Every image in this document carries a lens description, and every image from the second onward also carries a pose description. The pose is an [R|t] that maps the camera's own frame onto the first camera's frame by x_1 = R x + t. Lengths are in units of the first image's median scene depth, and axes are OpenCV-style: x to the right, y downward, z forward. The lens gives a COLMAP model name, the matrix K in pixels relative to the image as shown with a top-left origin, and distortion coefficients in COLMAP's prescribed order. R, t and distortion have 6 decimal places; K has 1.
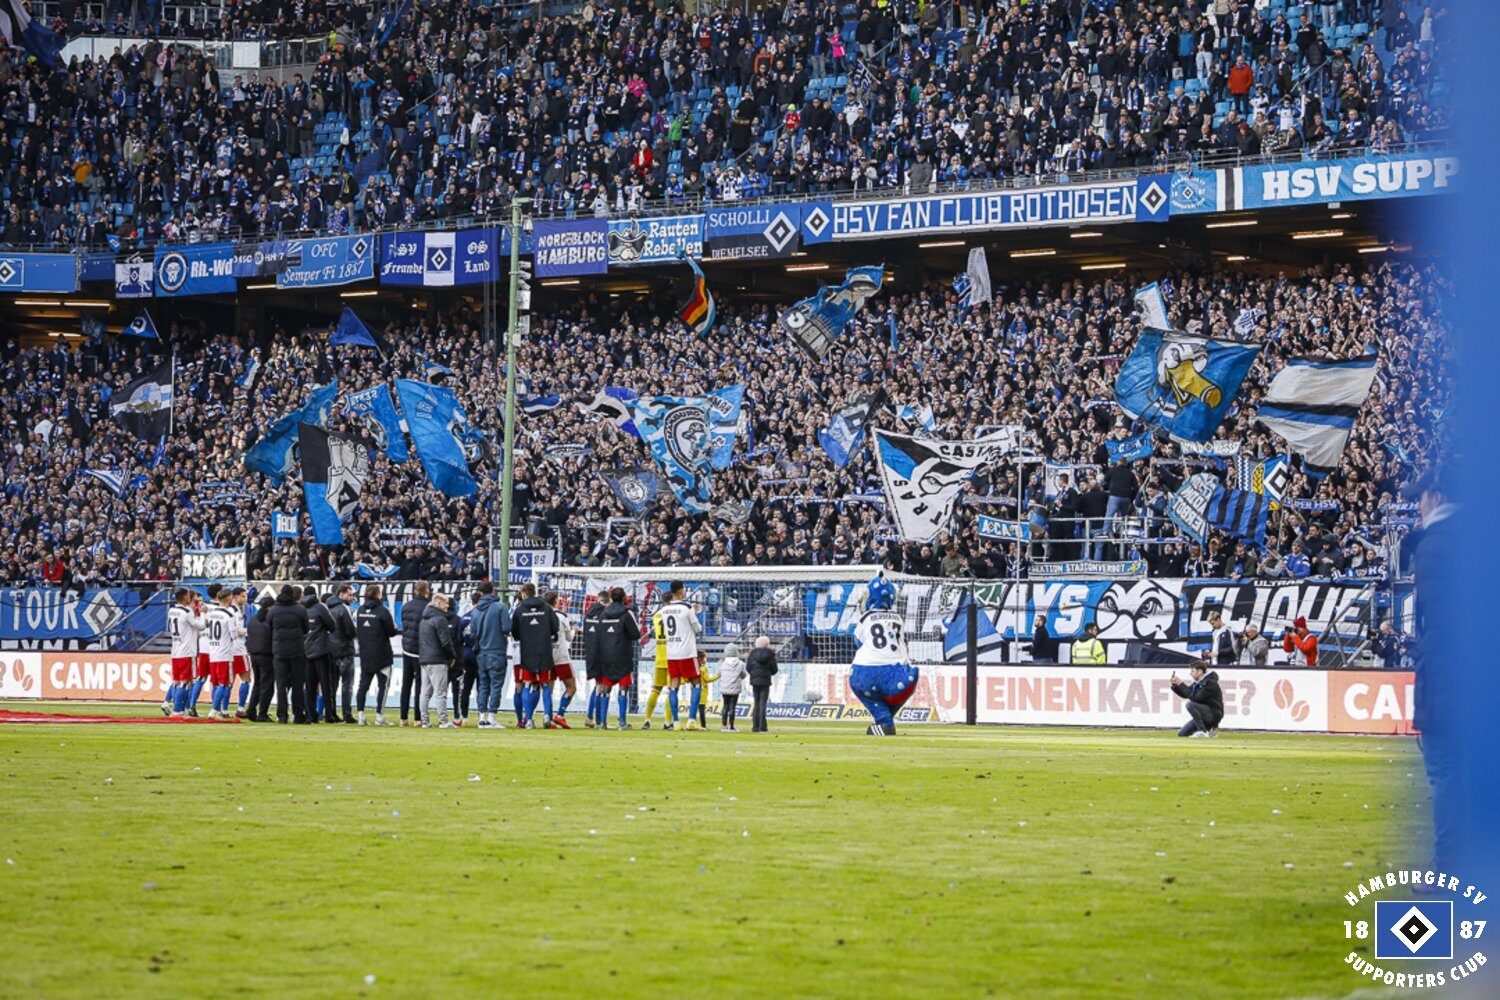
lens RADIAL K [[3942.3, 0, 746.5], [0, 3942.3, 494.1], [0, 0, 1]] dist [-0.055463, 0.000000]
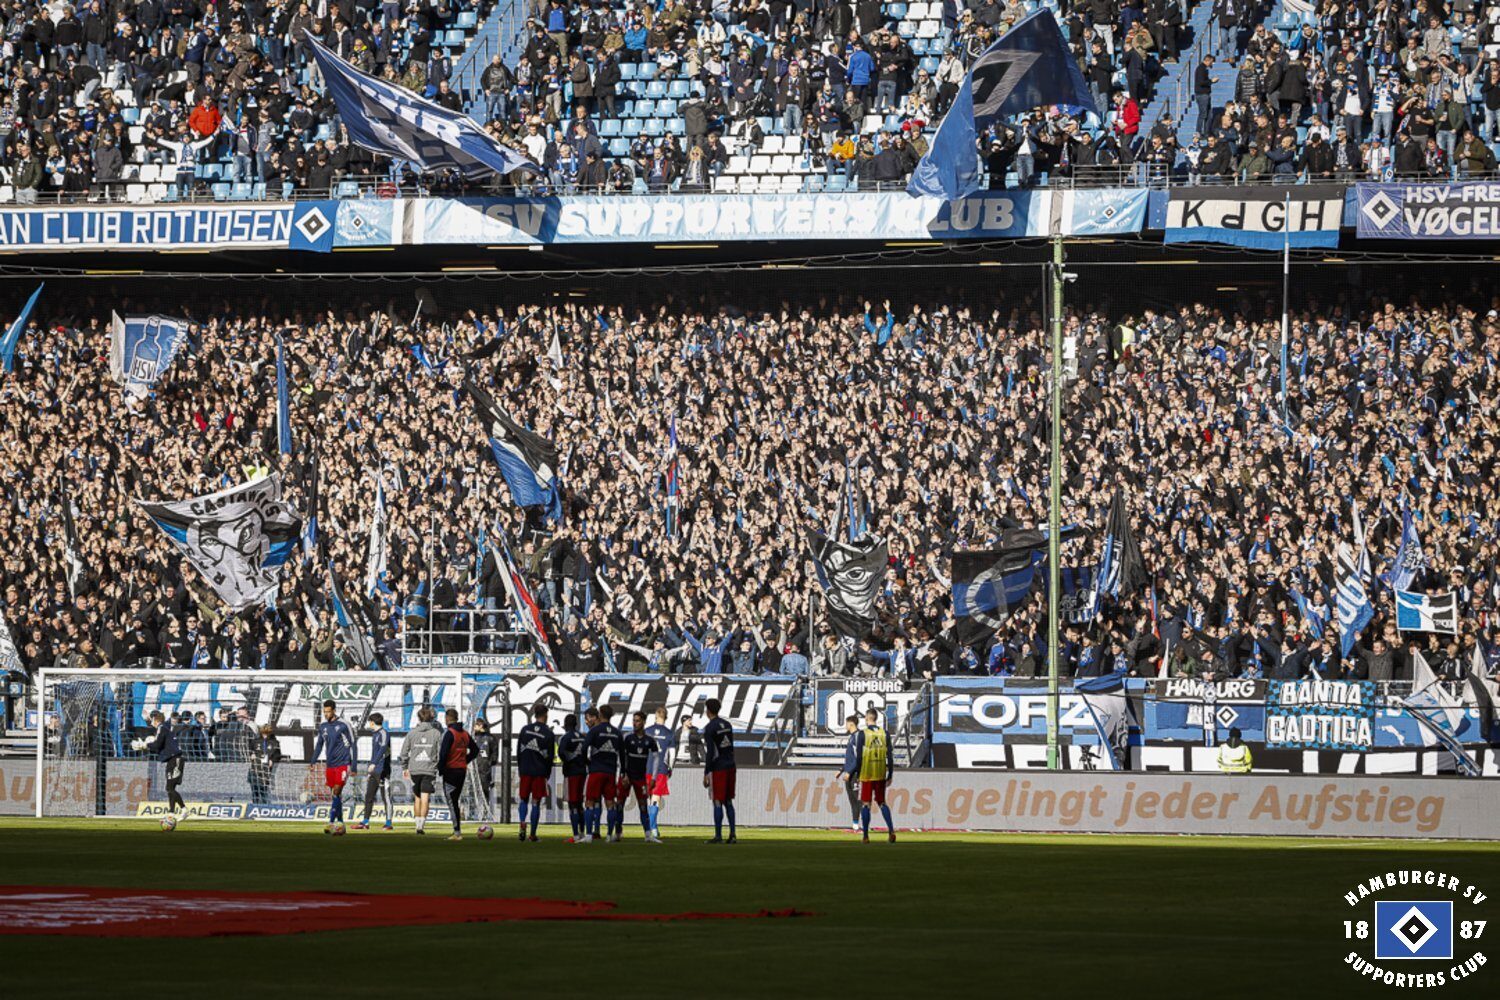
lens RADIAL K [[6540.8, 0, 749.3], [0, 6540.8, 505.0], [0, 0, 1]] dist [-0.223069, 0.000000]
pose [[0.918676, 0.002816, 0.395003, -0.393197], [-0.012035, 0.999710, 0.020863, -0.043663], [-0.394829, -0.023921, 0.918443, -0.407090]]
